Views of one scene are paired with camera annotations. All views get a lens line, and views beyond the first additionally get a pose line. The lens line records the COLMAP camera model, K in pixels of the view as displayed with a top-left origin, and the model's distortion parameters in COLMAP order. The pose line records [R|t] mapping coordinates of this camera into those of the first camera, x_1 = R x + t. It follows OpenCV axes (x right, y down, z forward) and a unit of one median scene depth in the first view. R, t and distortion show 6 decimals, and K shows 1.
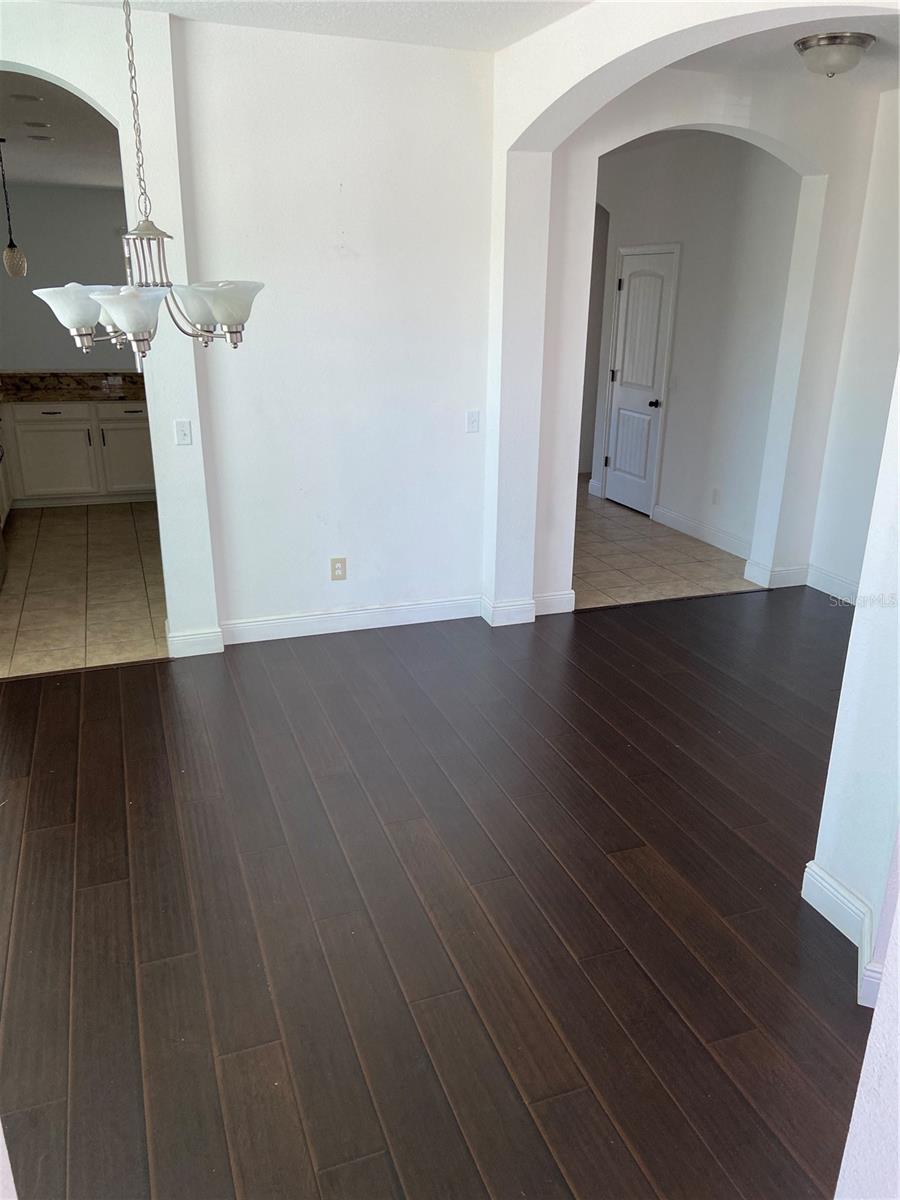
lens RADIAL K [[909.5, 0, 447.5], [0, 909.5, 597.8], [0, 0, 1]] dist [0.068426, 0.004420]
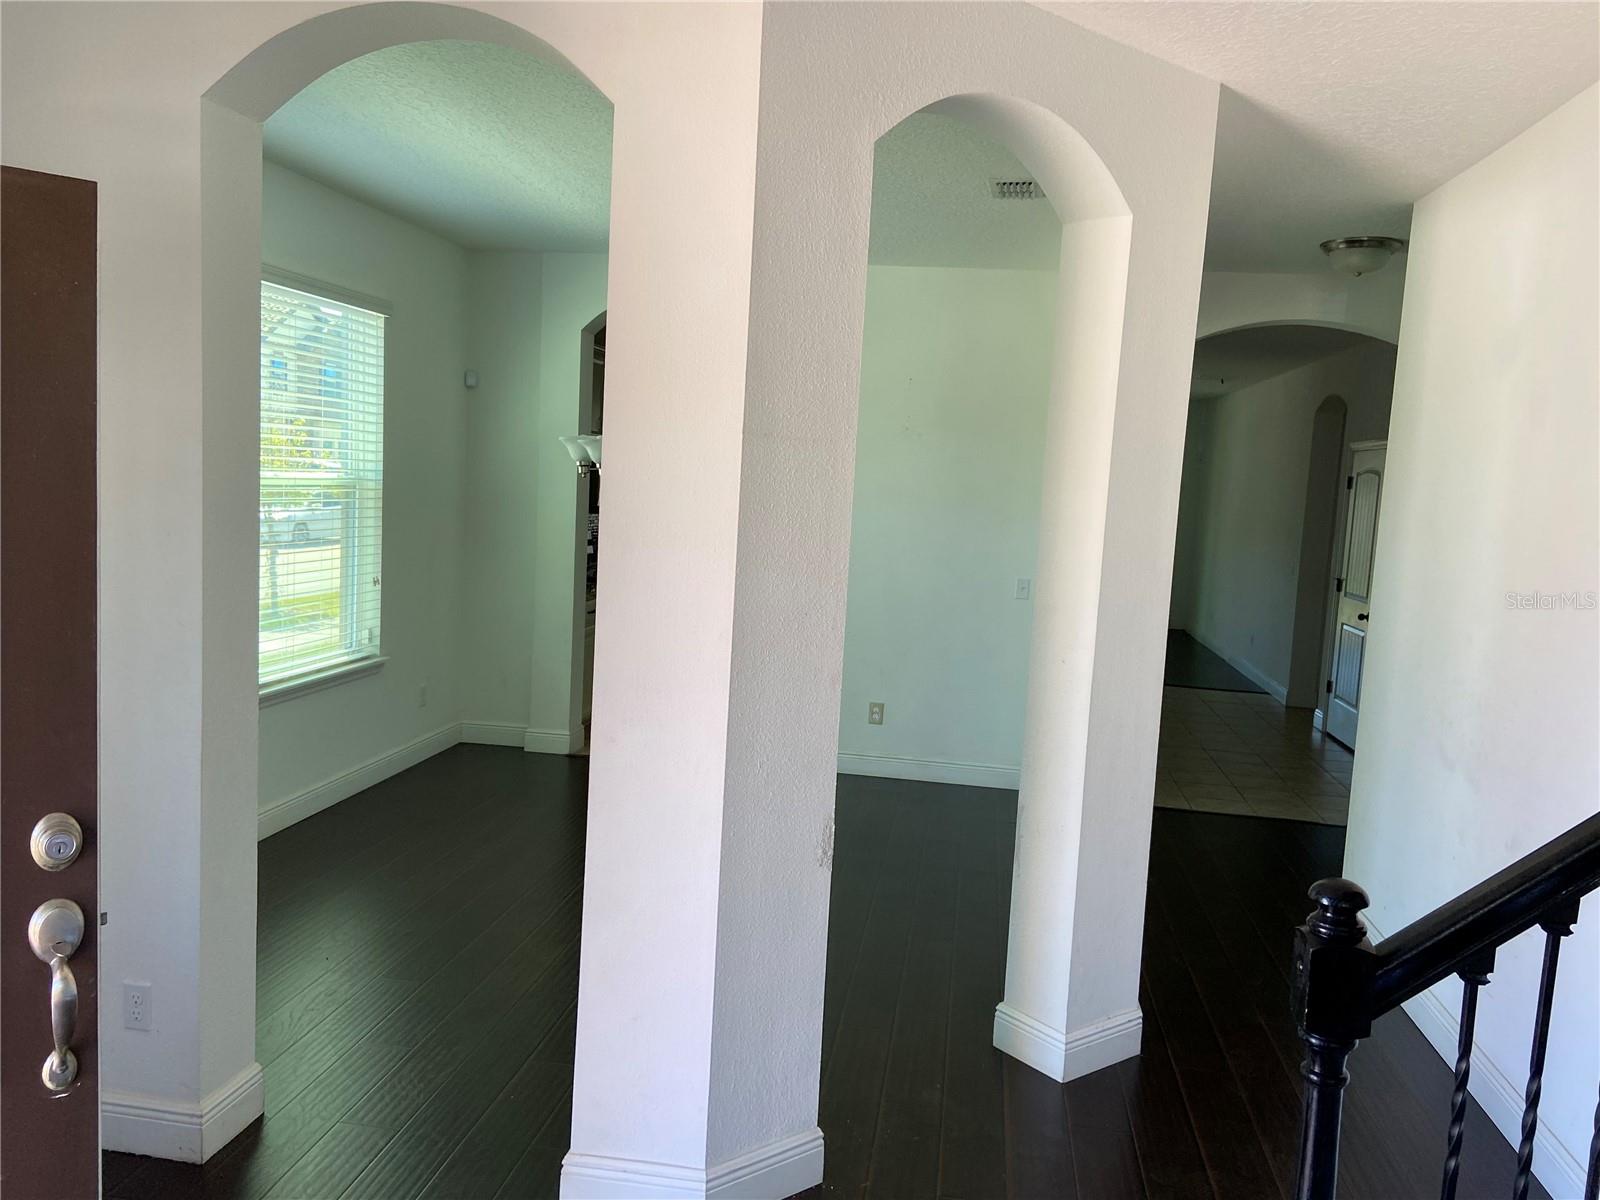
lens RADIAL K [[1212.7, 0, 799.6], [0, 1212.7, 603.1], [0, 0, 1]] dist [0.068426, 0.004420]
pose [[0.878372, 0.091461, -0.469145, 0.541147], [-0.199982, 0.961805, -0.186918, 0.151653], [0.434131, 0.258004, 0.863113, -0.312730]]
